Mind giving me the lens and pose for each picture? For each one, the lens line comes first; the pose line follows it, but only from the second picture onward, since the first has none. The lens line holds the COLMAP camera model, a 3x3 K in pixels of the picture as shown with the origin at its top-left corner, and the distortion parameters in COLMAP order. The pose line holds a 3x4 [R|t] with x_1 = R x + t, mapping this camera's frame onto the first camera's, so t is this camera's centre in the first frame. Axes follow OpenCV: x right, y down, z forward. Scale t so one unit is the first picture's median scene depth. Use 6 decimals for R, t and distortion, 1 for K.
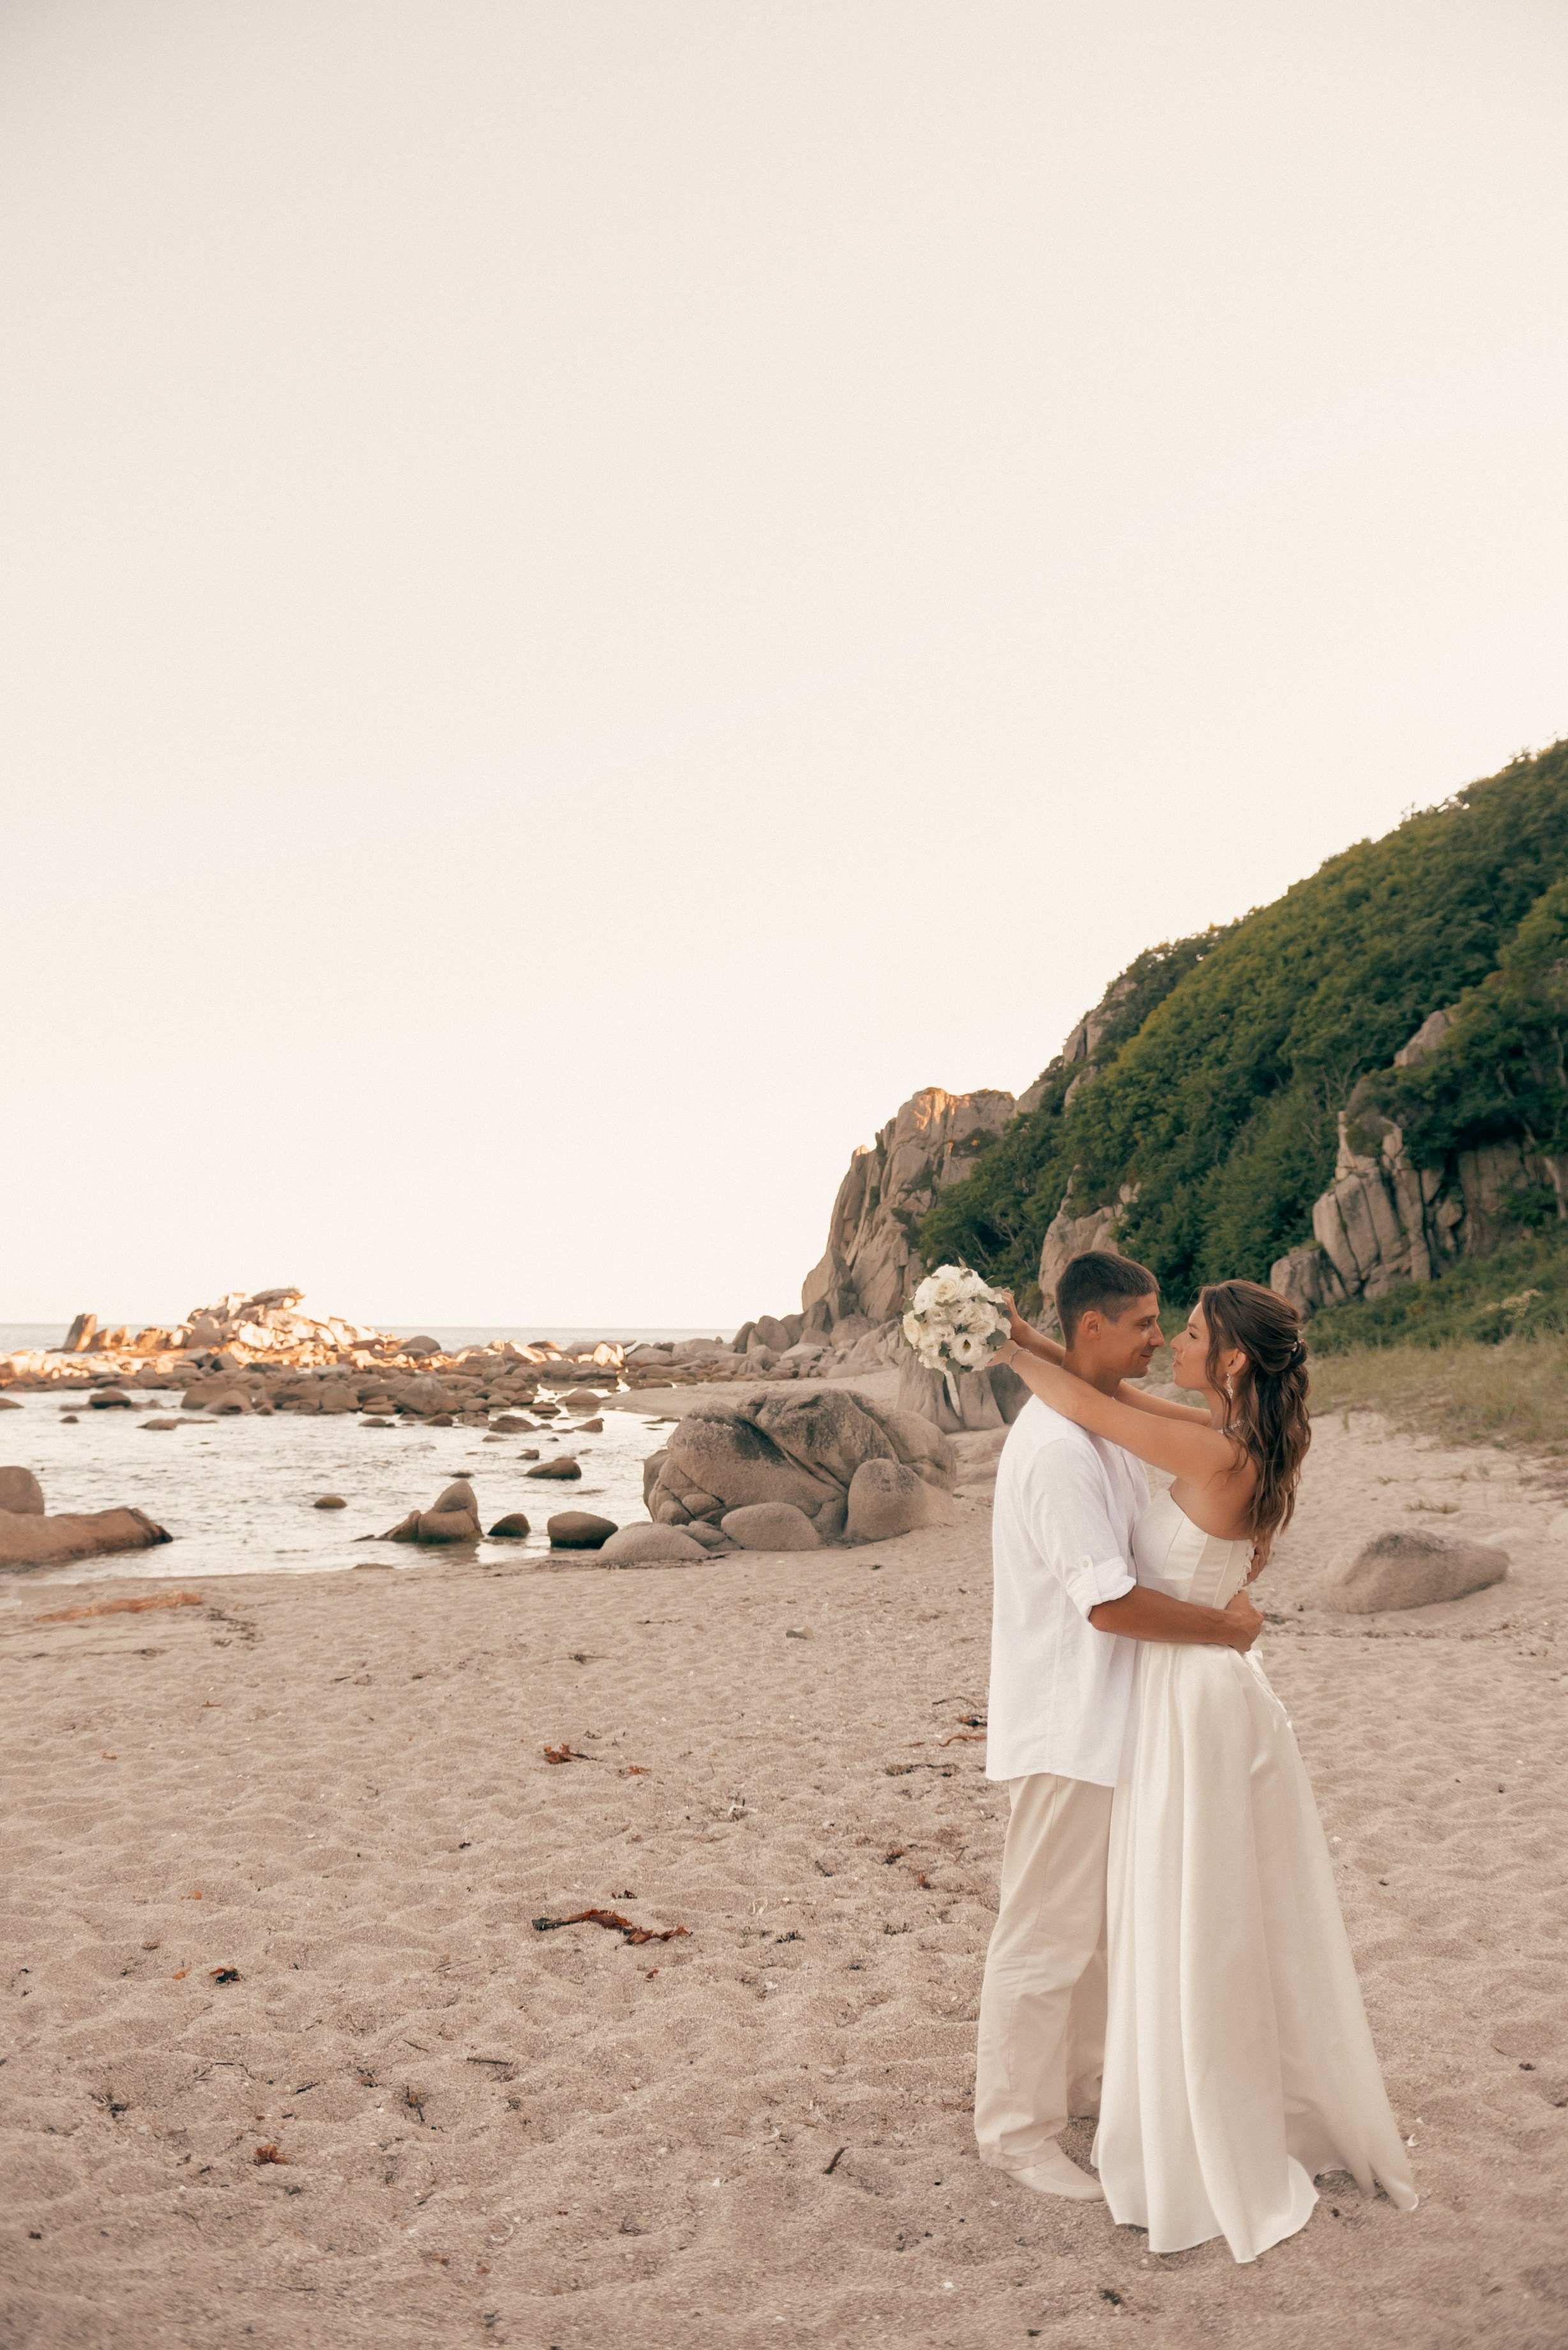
lens RADIAL K [[1848.5, 0, 779.5], [0, 1848.5, 1173.8], [0, 0, 1]] dist [-0.036862, 0.013978]
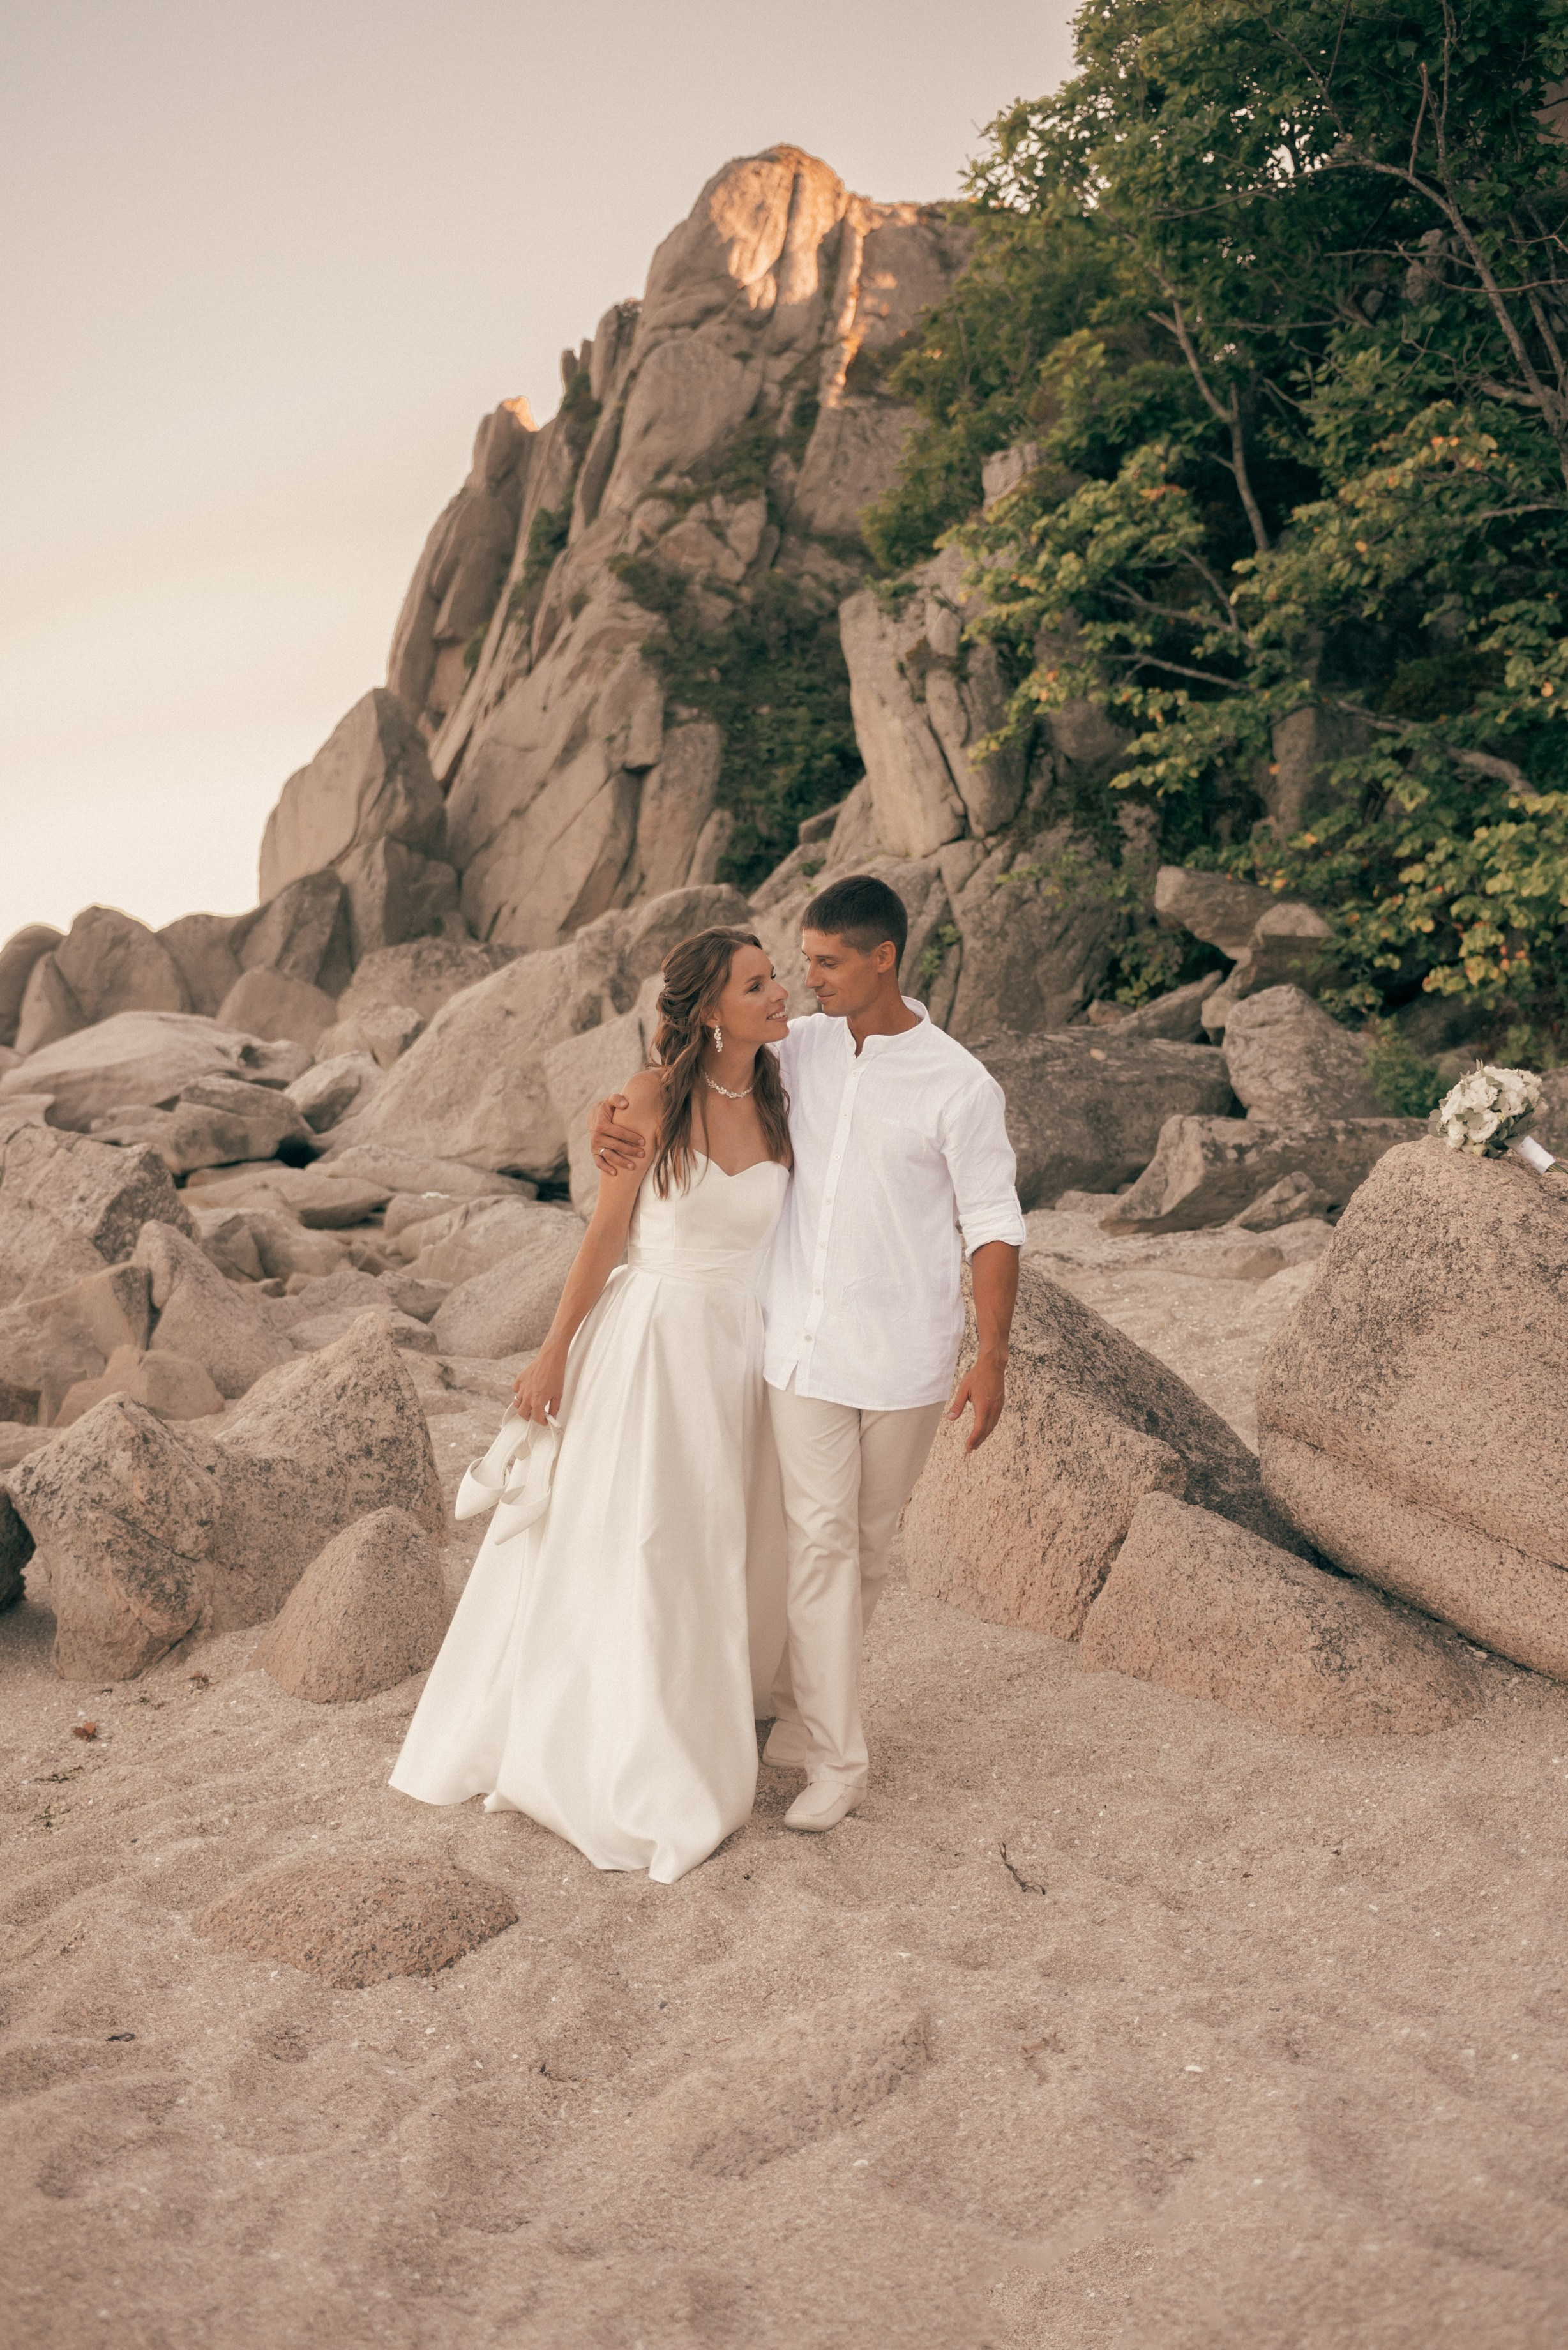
lens RADIAL K [[2189.0, 0, 789.4], [0, 2189.0, 1206.9], [0, 0, 1]] dist [-0.005744, 0.006442]
pose [[0.978038, 0.074703, 0.194580, 0.070584], [-0.103823, 0.984112, 0.144033, 0.144778], [-0.180729, -0.161071, 0.970254, 1.532066]]
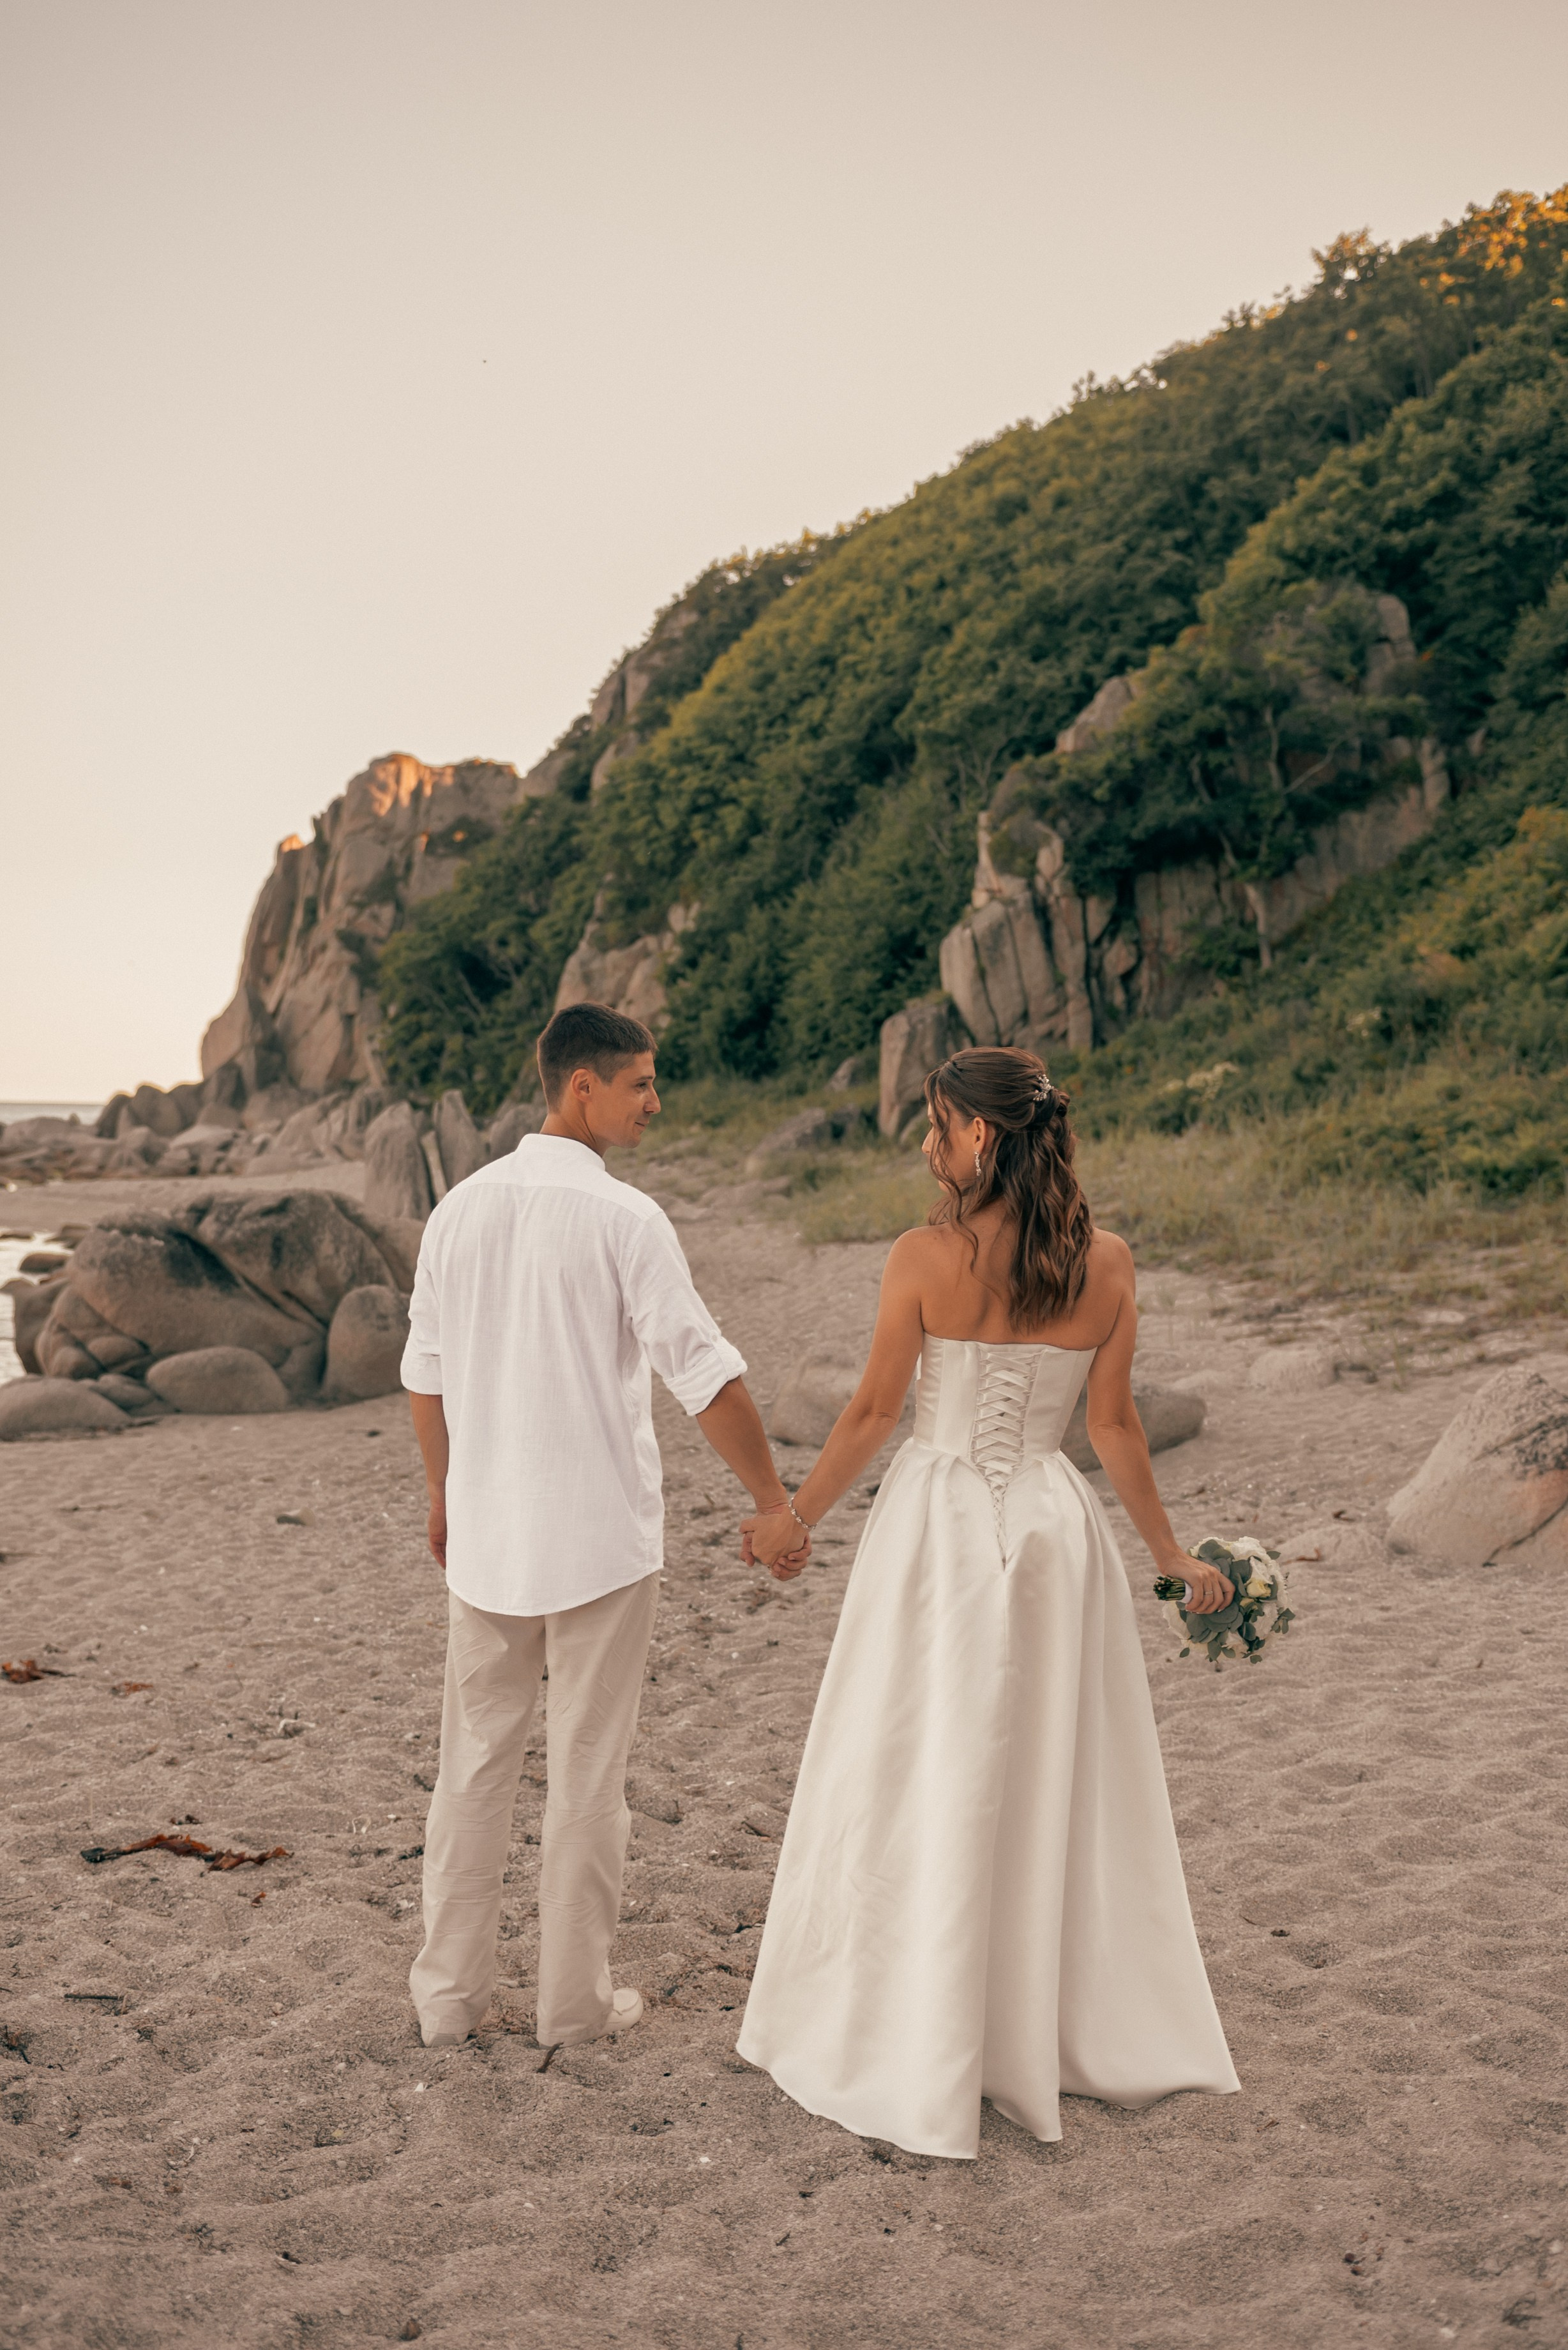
lens RADIAL K [[2679.4, 0, 780.5], [0, 2679.4, 1176.6], [0, 0, 1]] dist [-0.005014, 0.073933]
pose [[0.973858, 0.004329, 0.227114, -0.008399], [-0.029160, 0.993929, 0.106089, -0.000864], [-0.225276, -0.109938, 0.968072, -0.011572]]
